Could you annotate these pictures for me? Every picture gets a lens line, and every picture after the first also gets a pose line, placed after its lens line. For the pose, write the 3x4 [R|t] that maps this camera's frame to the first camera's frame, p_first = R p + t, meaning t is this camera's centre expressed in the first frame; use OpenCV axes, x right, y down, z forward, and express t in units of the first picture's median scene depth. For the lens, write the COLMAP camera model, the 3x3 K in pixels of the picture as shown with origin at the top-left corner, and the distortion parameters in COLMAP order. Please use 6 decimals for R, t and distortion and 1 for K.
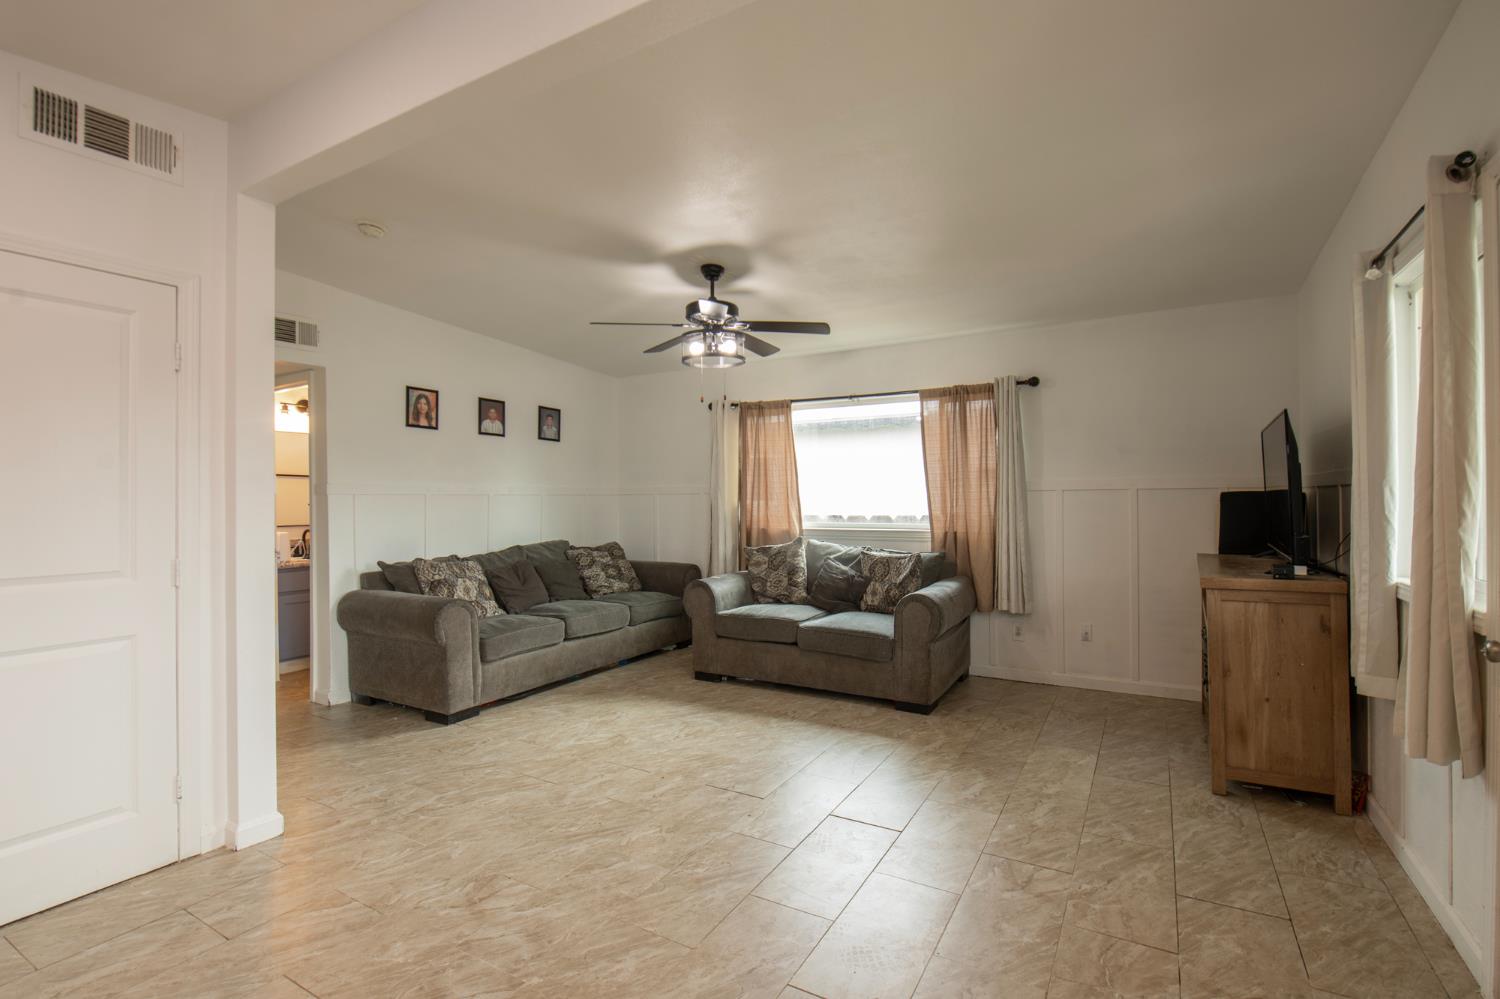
lens RADIAL K [[668.3, 0, 785.9], [0, 668.3, 494.5], [0, 0, 1]] dist [-0.011749, -0.000714]
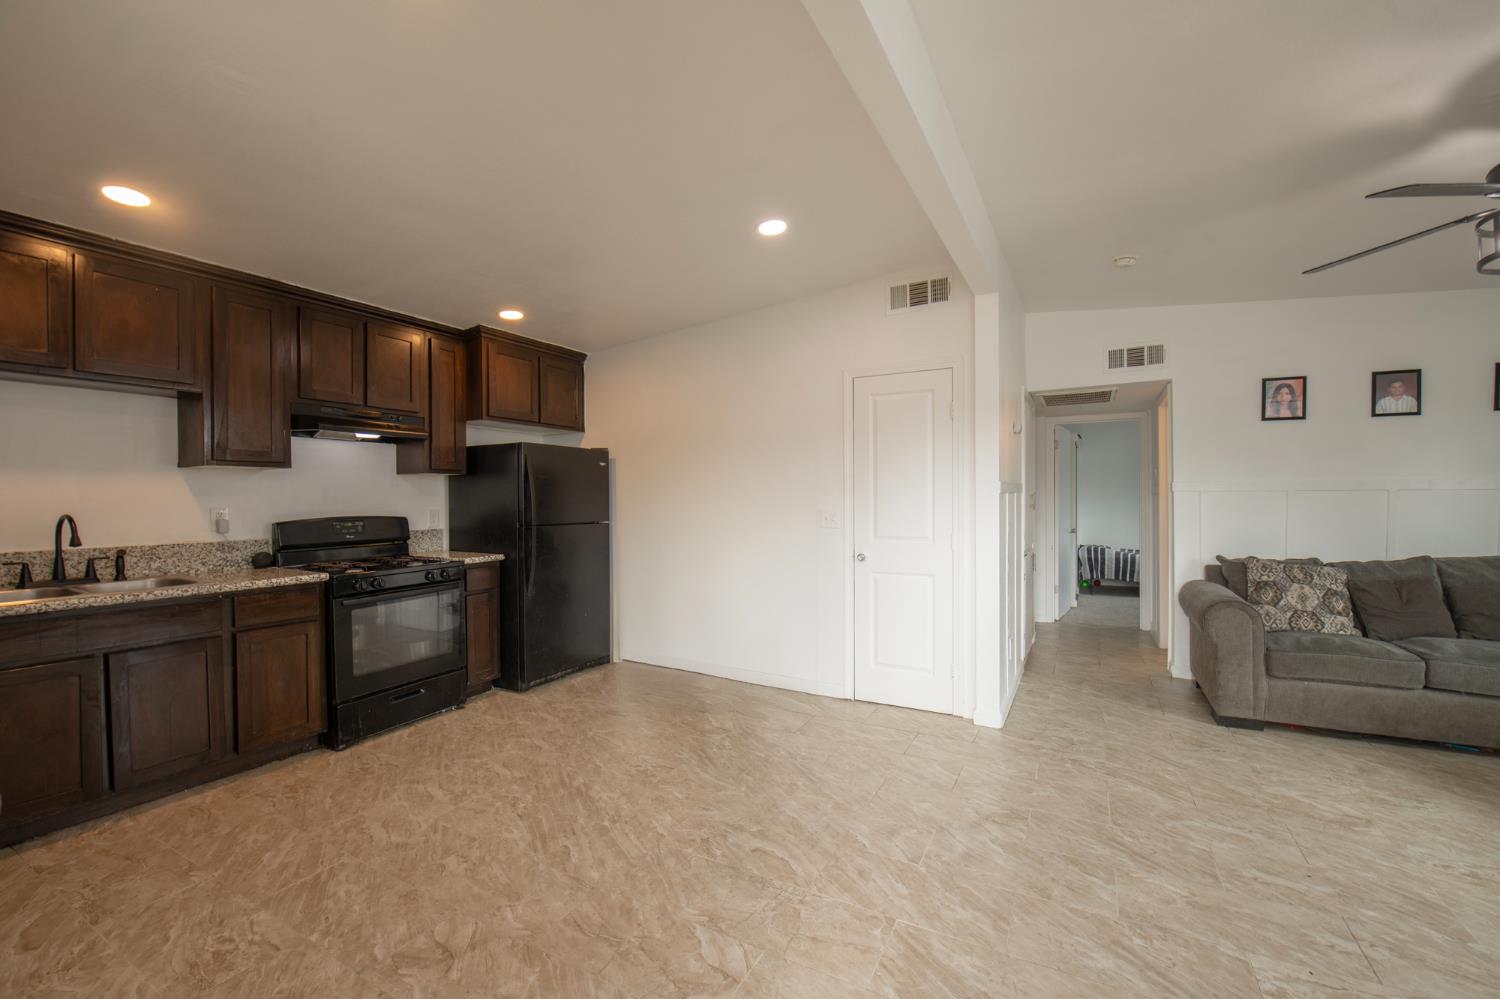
lens RADIAL K [[607.9, 0, 758.9], [0, 607.9, 506.3], [0, 0, 1]] dist [-0.018536, -0.000857]
pose [[0.010781, 0.020079, -0.999740, 0.313520], [0.010604, 0.999740, 0.020193, -0.002990], [0.999886, -0.010819, 0.010565, 0.266862]]
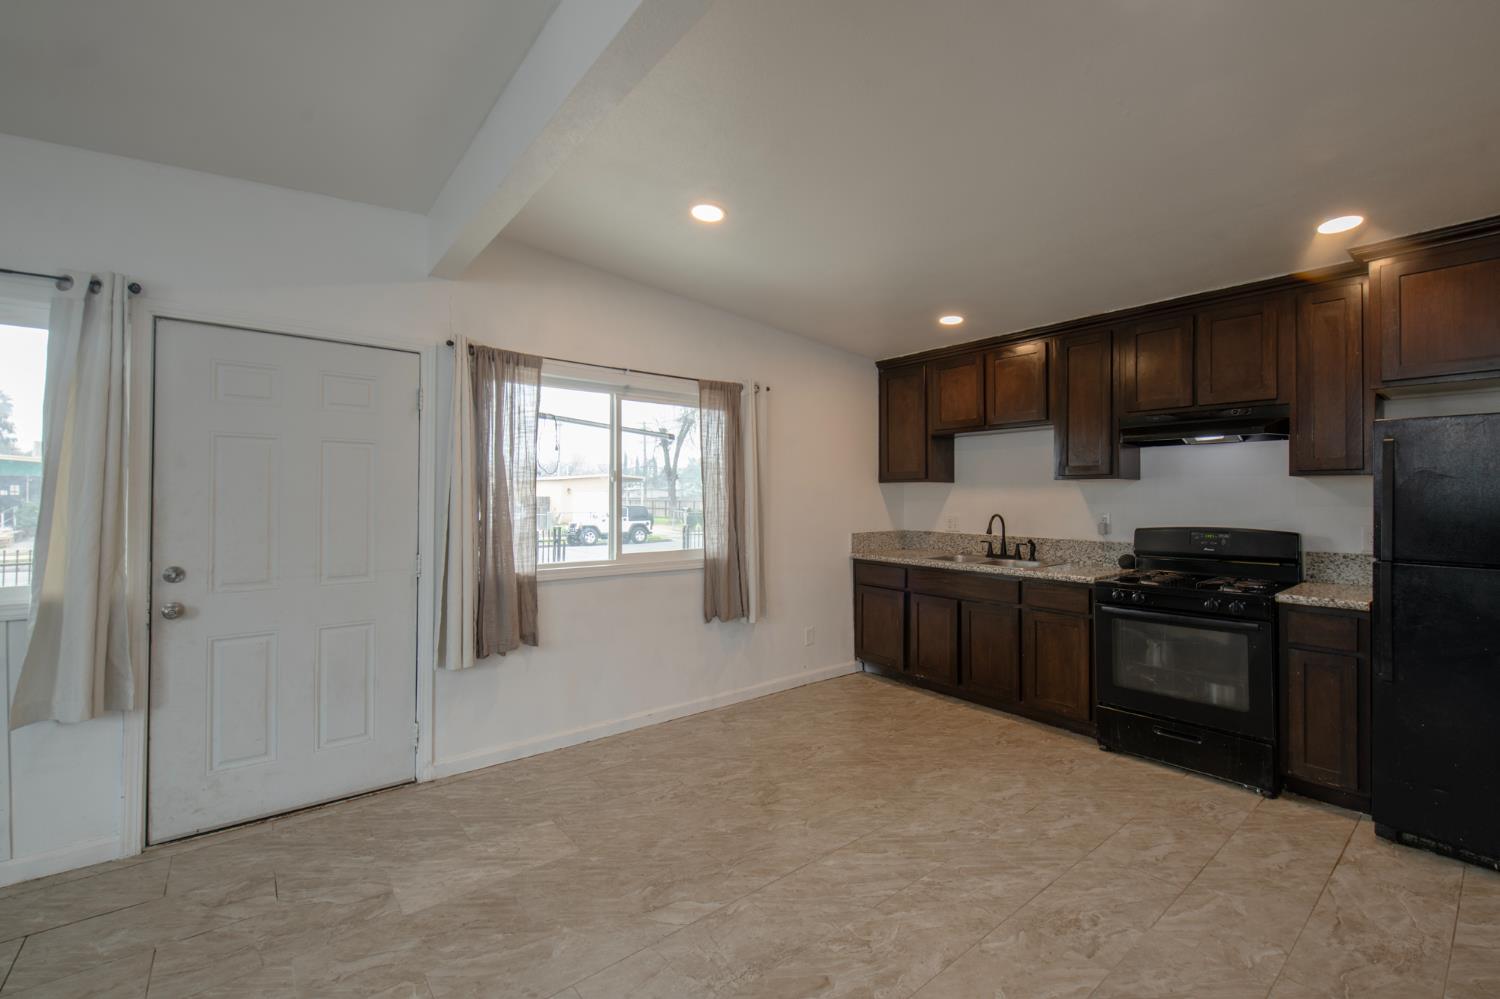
lens RADIAL K [[624.4, 0, 755.4], [0, 624.4, 482.1], [0, 0, 1]] dist [0.000905, -0.000302]
pose [[-0.929240, 0.011301, 0.369304, -0.286724], [0.000486, 0.999569, -0.029365, -0.012491], [-0.369477, -0.027107, -0.928844, 0.657848]]
